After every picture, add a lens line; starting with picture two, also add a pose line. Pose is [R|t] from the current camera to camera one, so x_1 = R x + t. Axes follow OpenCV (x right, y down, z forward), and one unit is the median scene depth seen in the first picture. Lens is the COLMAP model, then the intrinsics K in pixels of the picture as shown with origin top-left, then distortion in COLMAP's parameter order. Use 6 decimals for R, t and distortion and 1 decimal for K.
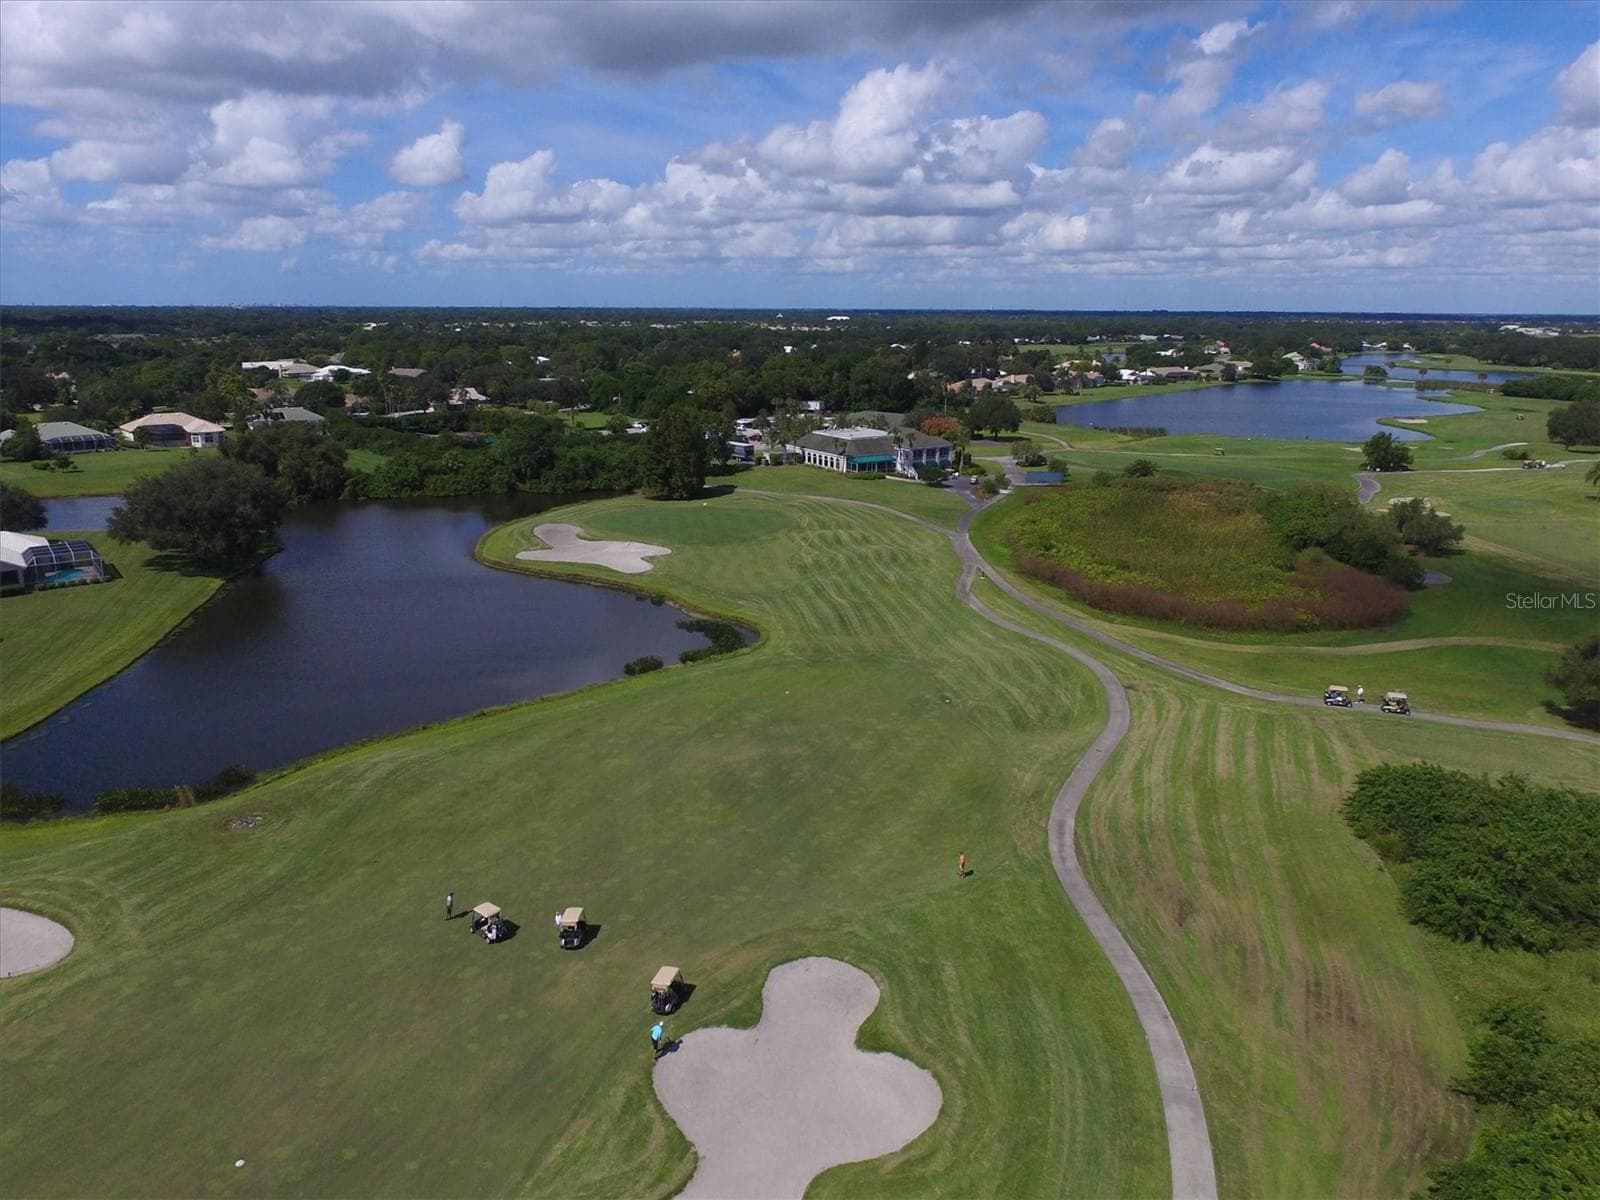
lens RADIAL K [[1130.5, 0, 800.0], [0, 1130.5, 600.0], [0, 0, 1]] dist [-0.001421, -0.001876]
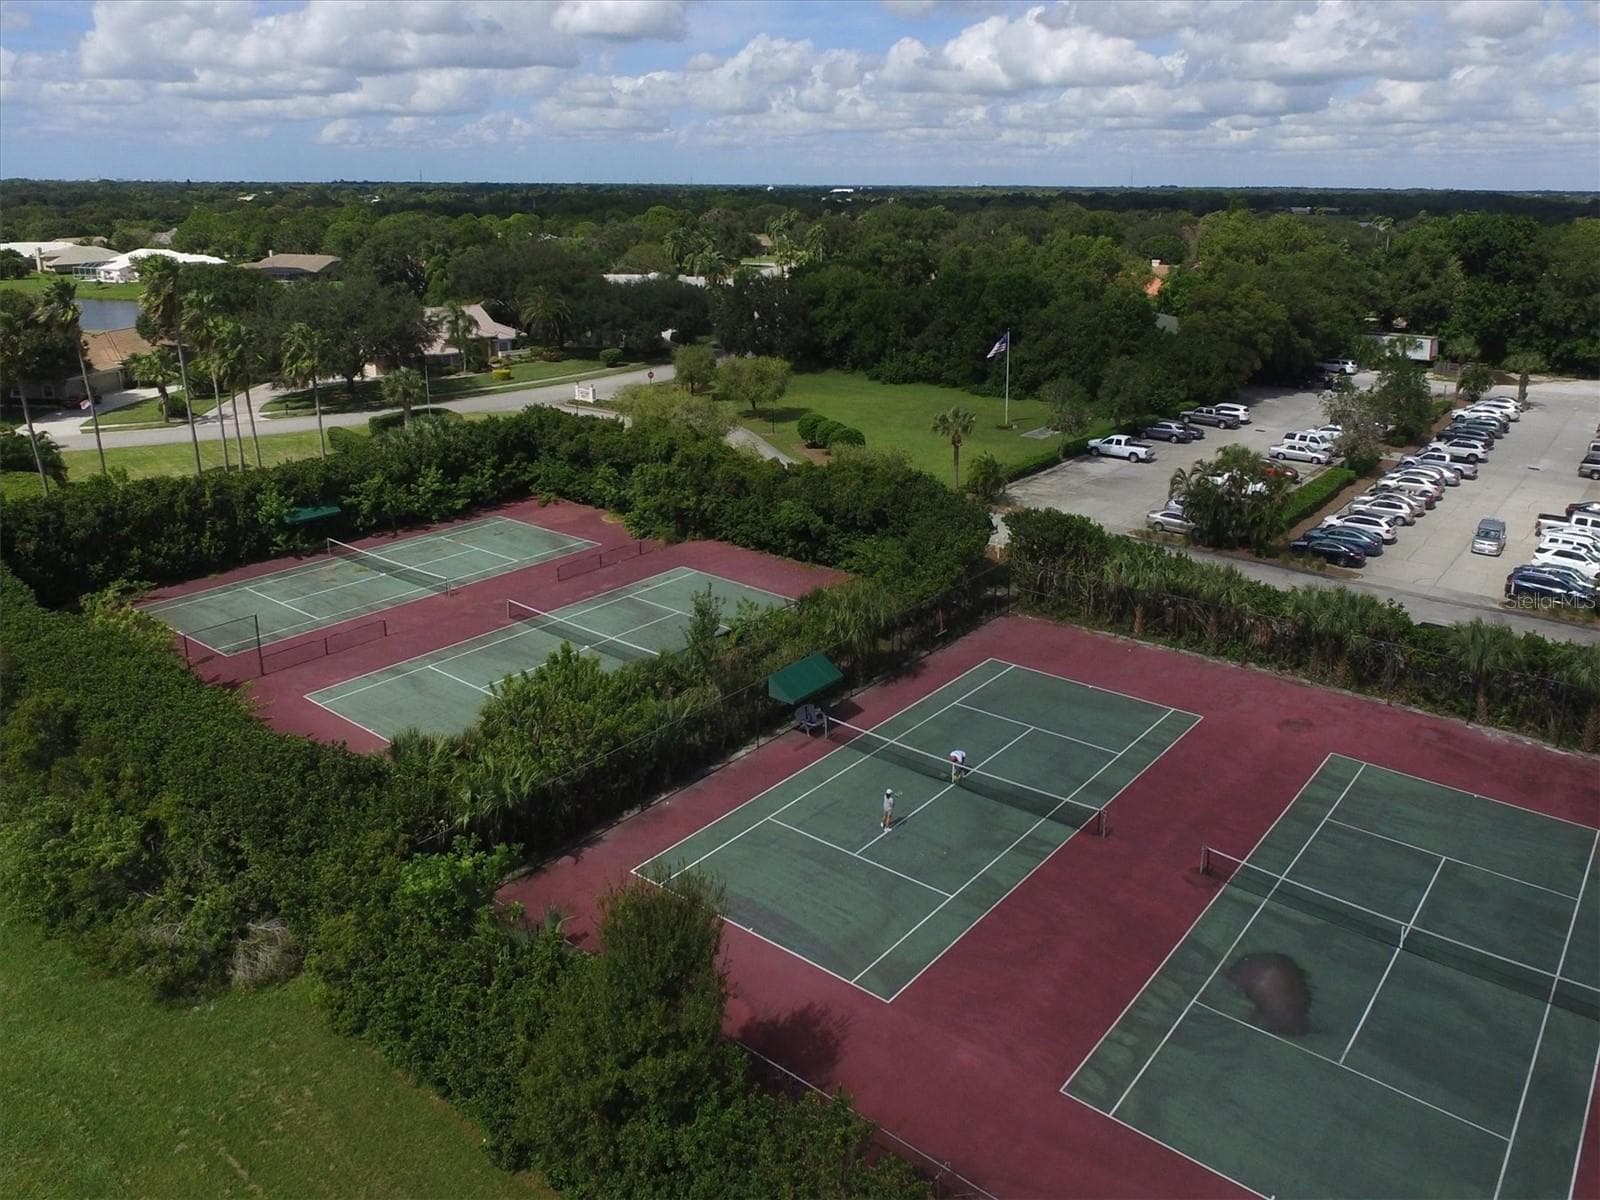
lens RADIAL K [[1130.5, 0, 800.0], [0, 1130.5, 600.0], [0, 0, 1]] dist [-0.001421, -0.001876]
pose [[0.997996, -0.016750, 0.061022, -0.177452], [0.011331, 0.996047, 0.088098, -0.104614], [-0.062256, -0.087230, 0.994241, 0.527750]]
